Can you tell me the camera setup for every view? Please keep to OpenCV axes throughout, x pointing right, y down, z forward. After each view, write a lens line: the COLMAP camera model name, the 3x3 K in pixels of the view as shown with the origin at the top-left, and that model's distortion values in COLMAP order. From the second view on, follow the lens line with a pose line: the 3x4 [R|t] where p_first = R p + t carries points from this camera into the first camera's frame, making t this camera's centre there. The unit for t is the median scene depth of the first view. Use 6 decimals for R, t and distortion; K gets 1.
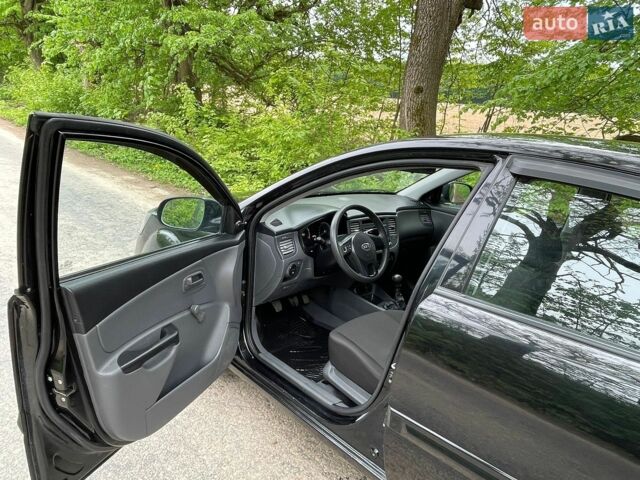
lens RADIAL K [[442.5, 0, 322.7], [0, 442.5, 244.2], [0, 0, 1]] dist [0.001265, -0.014540]
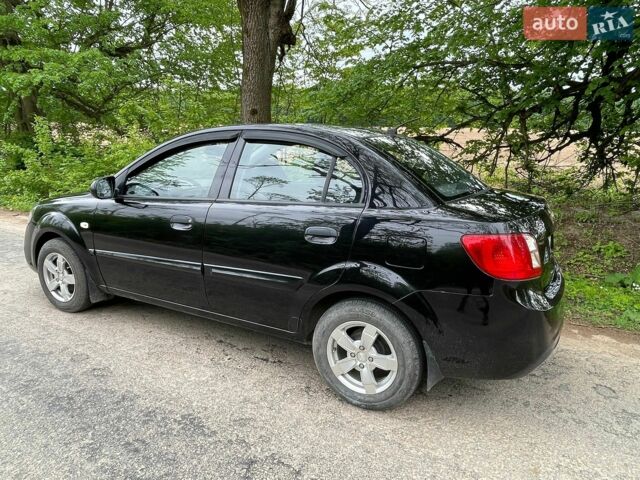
lens RADIAL K [[442.5, 0, 313.6], [0, 442.5, 250.0], [0, 0, 1]] dist [0.001265, -0.014540]
pose [[0.959847, -0.132102, 0.247474, 0.019787], [0.142882, 0.989397, -0.026034, 0.056734], [-0.241411, 0.060348, 0.968545, -0.131207]]
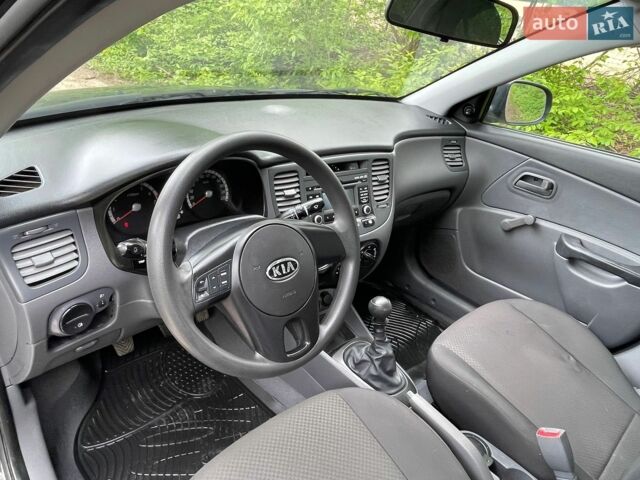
lens RADIAL K [[442.5, 0, 315.5], [0, 442.5, 244.6], [0, 0, 1]] dist [0.001265, -0.014540]
pose [[0.998738, 0.045757, -0.020721, 0.025422], [-0.040372, 0.976685, 0.210846, -0.016335], [0.029886, -0.209743, 0.977300, 0.135527]]
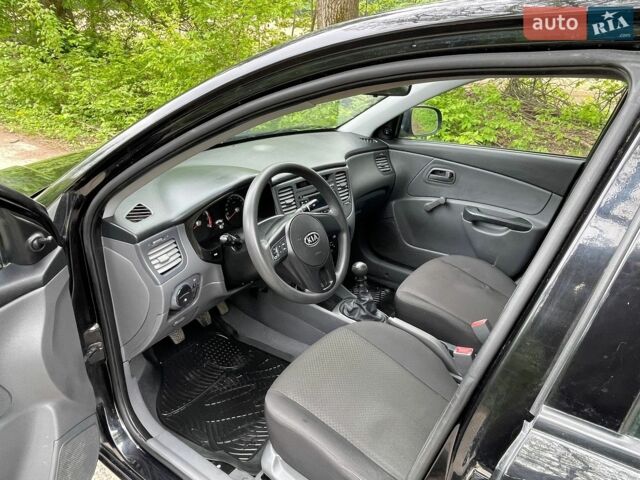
lens RADIAL K [[442.5, 0, 324.7], [0, 442.5, 242.8], [0, 0, 1]] dist [0.001265, -0.014540]
pose [[0.980188, -0.123522, 0.154833, 0.005199], [0.099023, 0.982617, 0.157031, -0.015013], [-0.171538, -0.138588, 0.975381, 0.089377]]
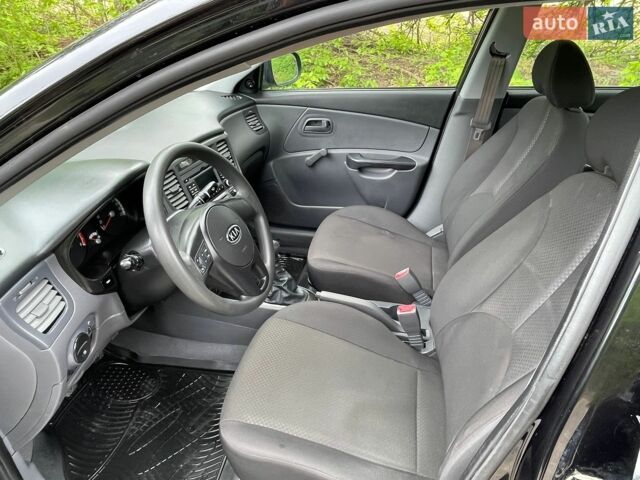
lens RADIAL K [[442.5, 0, 317.0], [0, 442.5, 241.3], [0, 0, 1]] dist [0.001265, -0.014540]
pose [[0.829795, -0.357430, 0.428583, -0.005637], [0.234429, 0.920185, 0.313531, -0.021714], [-0.506442, -0.159694, 0.847357, 0.113214]]
